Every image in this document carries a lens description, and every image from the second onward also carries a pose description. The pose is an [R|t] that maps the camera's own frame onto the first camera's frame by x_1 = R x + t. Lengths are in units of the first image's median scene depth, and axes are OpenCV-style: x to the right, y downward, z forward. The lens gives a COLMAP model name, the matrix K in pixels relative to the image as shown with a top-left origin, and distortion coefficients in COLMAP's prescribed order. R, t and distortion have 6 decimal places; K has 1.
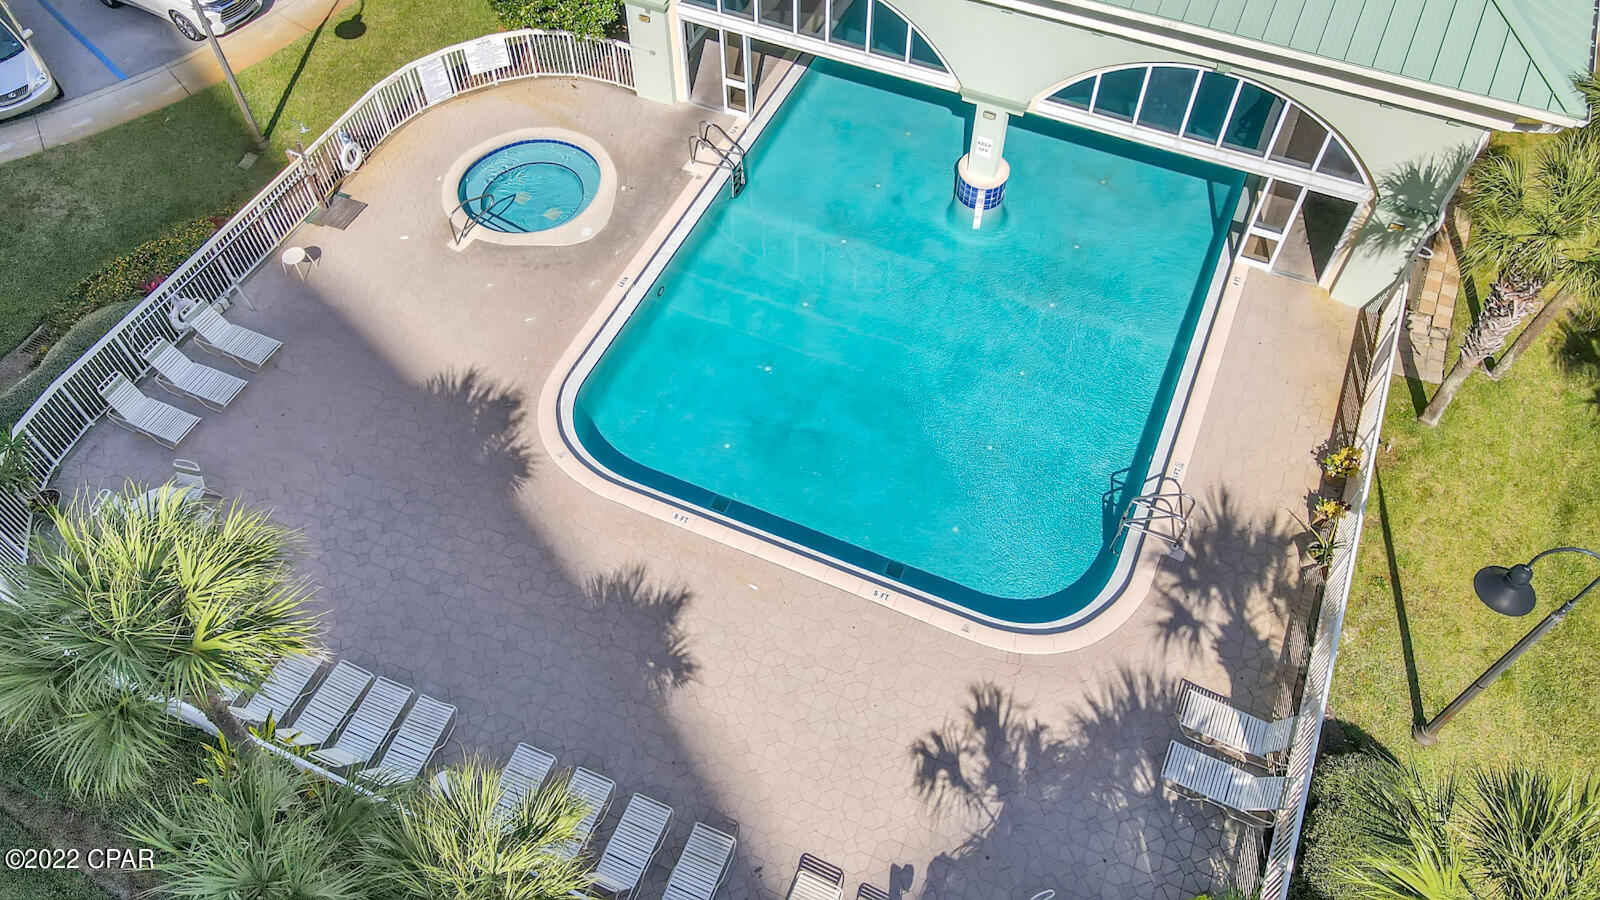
lens RADIAL K [[1175.1, 0, 799.8], [0, 1175.1, 449.0], [0, 0, 1]] dist [0.031912, -0.004397]
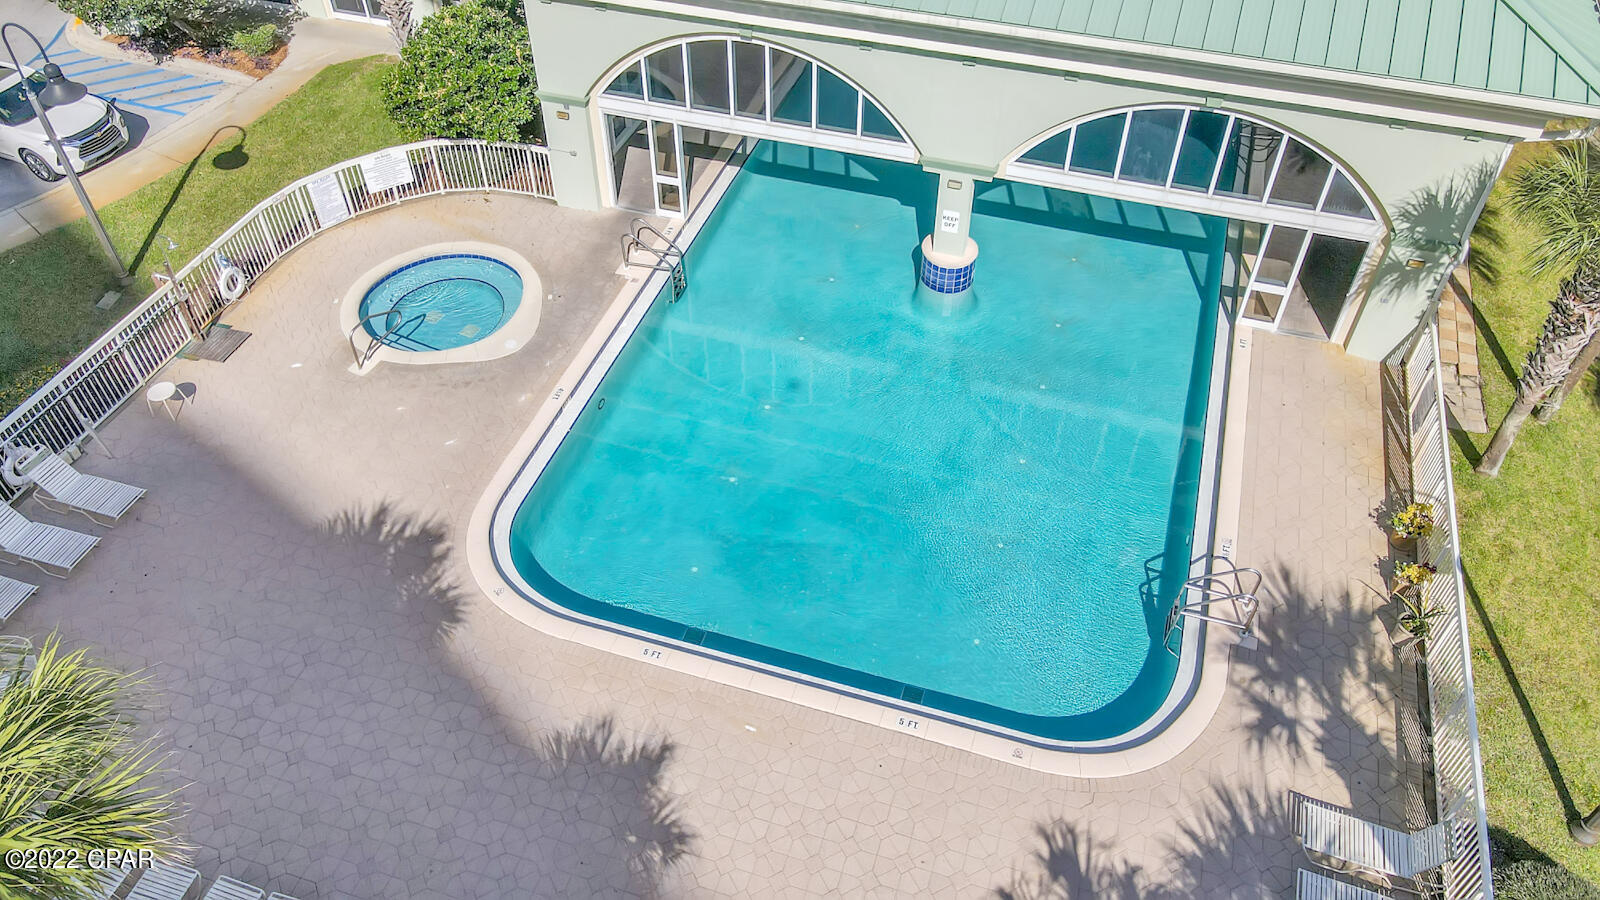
lens RADIAL K [[1175.1, 0, 799.7], [0, 1175.1, 451.9], [0, 0, 1]] dist [0.031912, -0.004397]
pose [[0.993979, -0.077436, 0.077524, -0.047603], [0.088141, 0.985371, -0.145861, 0.045489], [-0.065095, 0.151816, 0.986263, 0.153307]]
